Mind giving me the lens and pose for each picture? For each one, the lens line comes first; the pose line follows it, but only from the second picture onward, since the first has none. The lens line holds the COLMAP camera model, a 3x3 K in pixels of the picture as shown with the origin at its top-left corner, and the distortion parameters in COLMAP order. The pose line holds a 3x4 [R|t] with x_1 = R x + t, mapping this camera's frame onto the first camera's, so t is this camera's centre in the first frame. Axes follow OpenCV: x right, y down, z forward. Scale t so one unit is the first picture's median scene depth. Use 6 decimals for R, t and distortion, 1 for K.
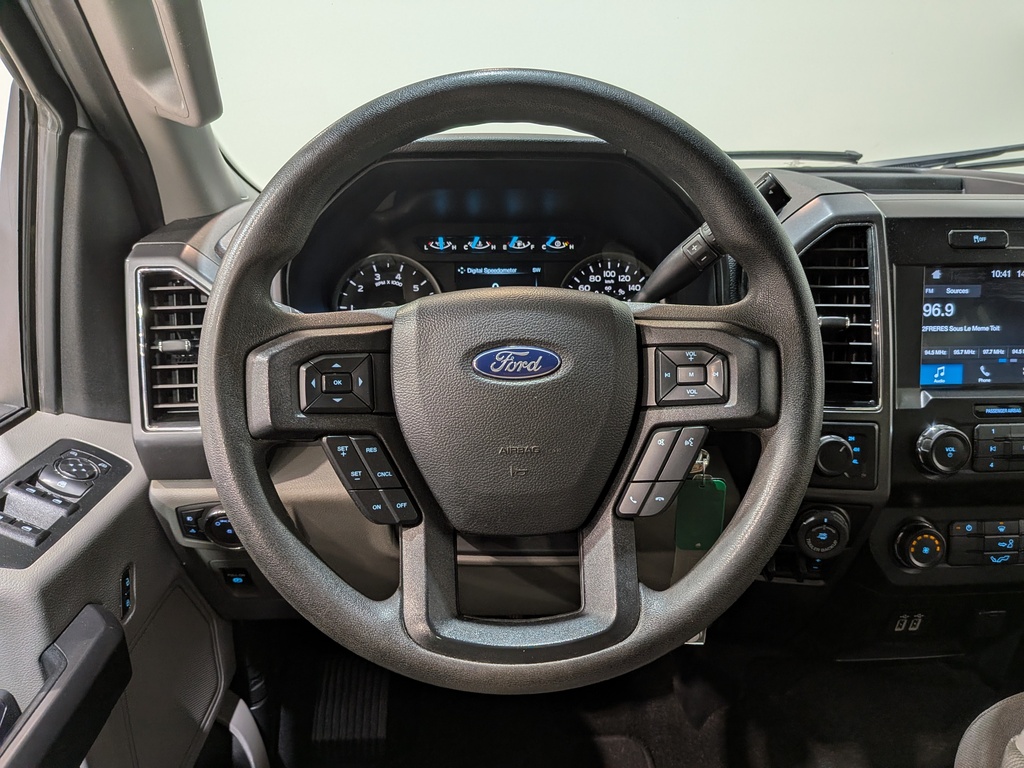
lens RADIAL K [[770.3, 0, 506.2], [0, 770.3, 393.2], [0, 0, 1]] dist [0.089981, -0.173822]
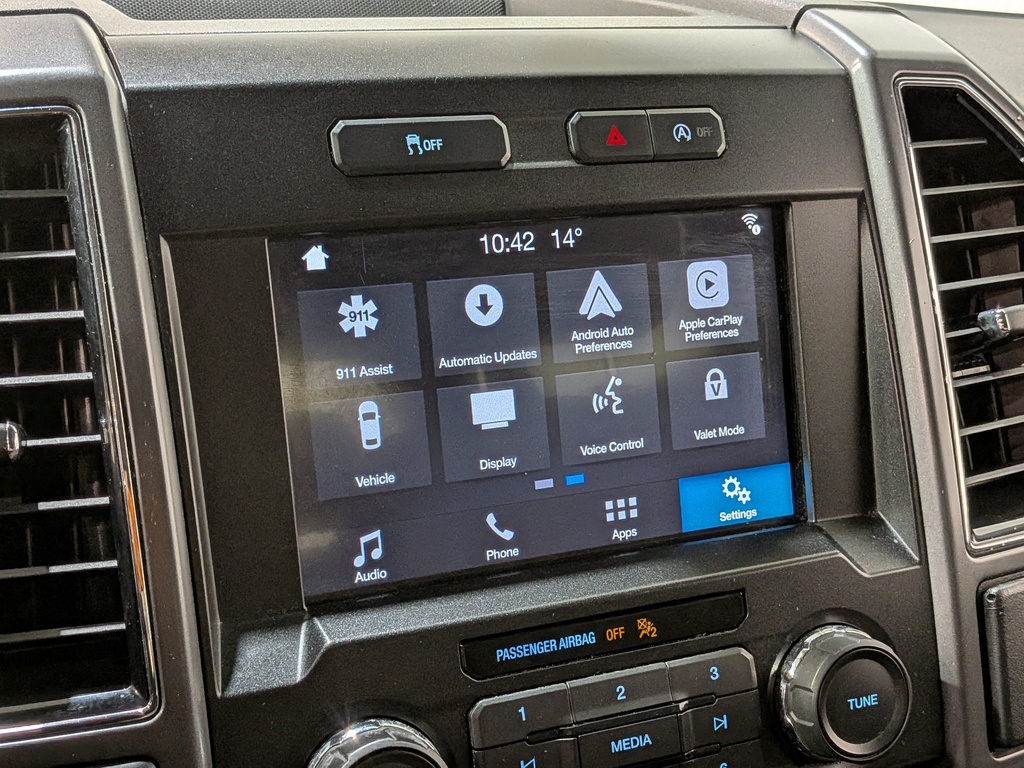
lens RADIAL K [[1525.8, 0, 541.7], [0, 1525.8, 419.8], [0, 0, 1]] dist [0.124141, -0.104547]
pose [[0.926033, -0.101556, 0.363523, 0.531270], [0.114355, 0.993344, -0.013800, -0.086733], [-0.359702, 0.054350, 0.931483, 0.489980]]
